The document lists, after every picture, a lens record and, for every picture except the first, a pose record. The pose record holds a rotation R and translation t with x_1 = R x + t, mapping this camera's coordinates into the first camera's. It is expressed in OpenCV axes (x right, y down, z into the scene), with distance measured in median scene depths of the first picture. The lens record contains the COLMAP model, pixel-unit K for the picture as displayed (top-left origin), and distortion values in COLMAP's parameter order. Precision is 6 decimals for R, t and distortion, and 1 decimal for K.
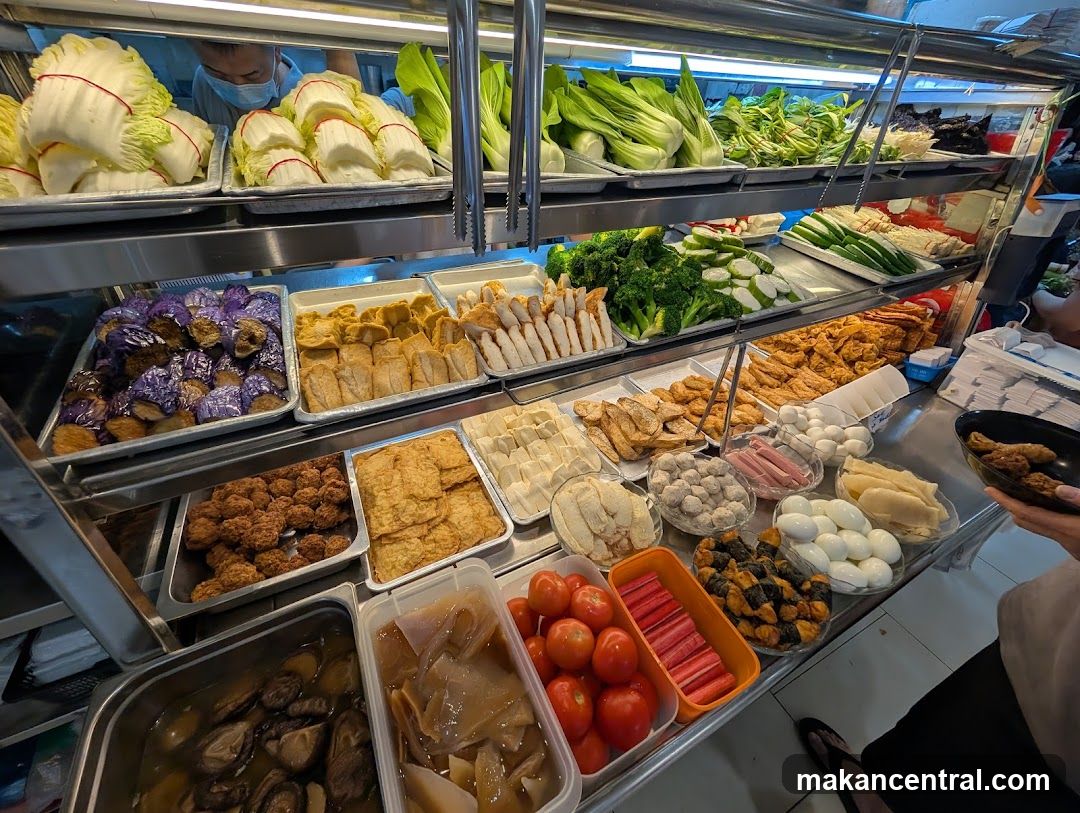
lens RADIAL K [[410.1, 0, 539.4], [0, 410.1, 410.0], [0, 0, 1]] dist [0.001859, -0.000318]
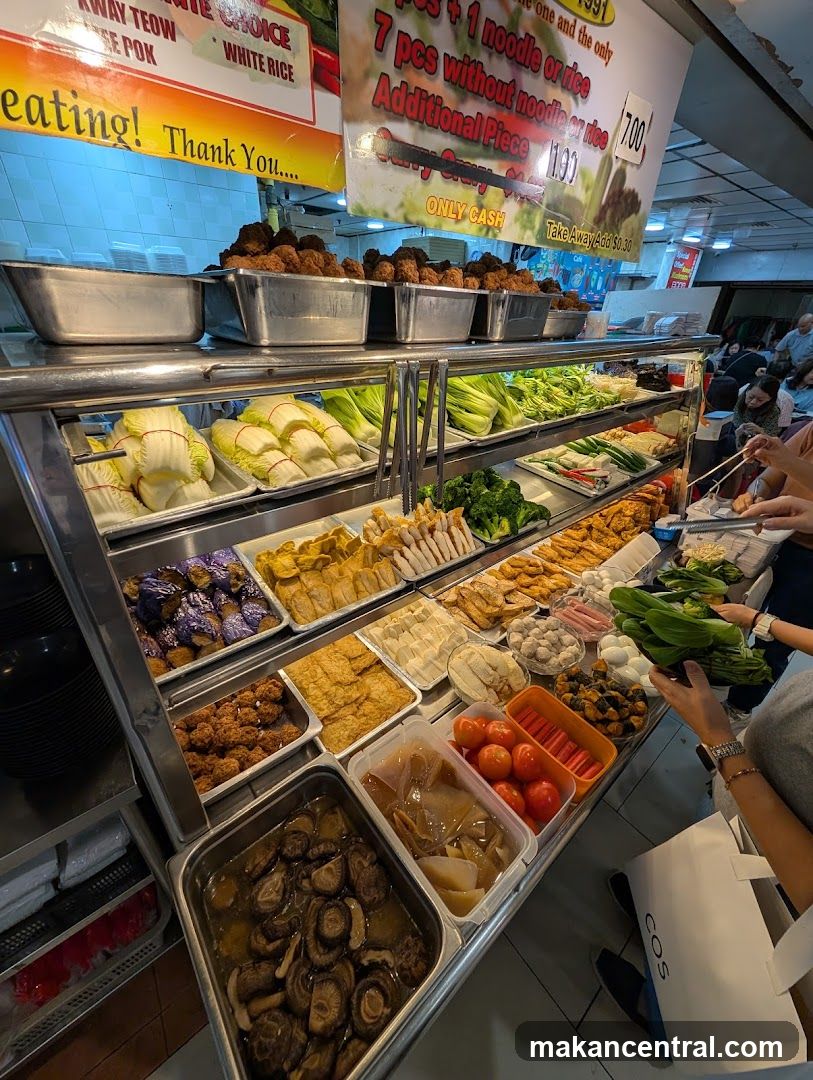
lens RADIAL K [[410.1, 0, 406.0], [0, 410.1, 536.6], [0, 0, 1]] dist [0.001859, -0.000318]
pose [[0.976404, -0.110991, 0.185245, -0.297850], [0.135768, 0.982580, -0.126899, -0.043585], [-0.167933, 0.149056, 0.974464, -0.333672]]
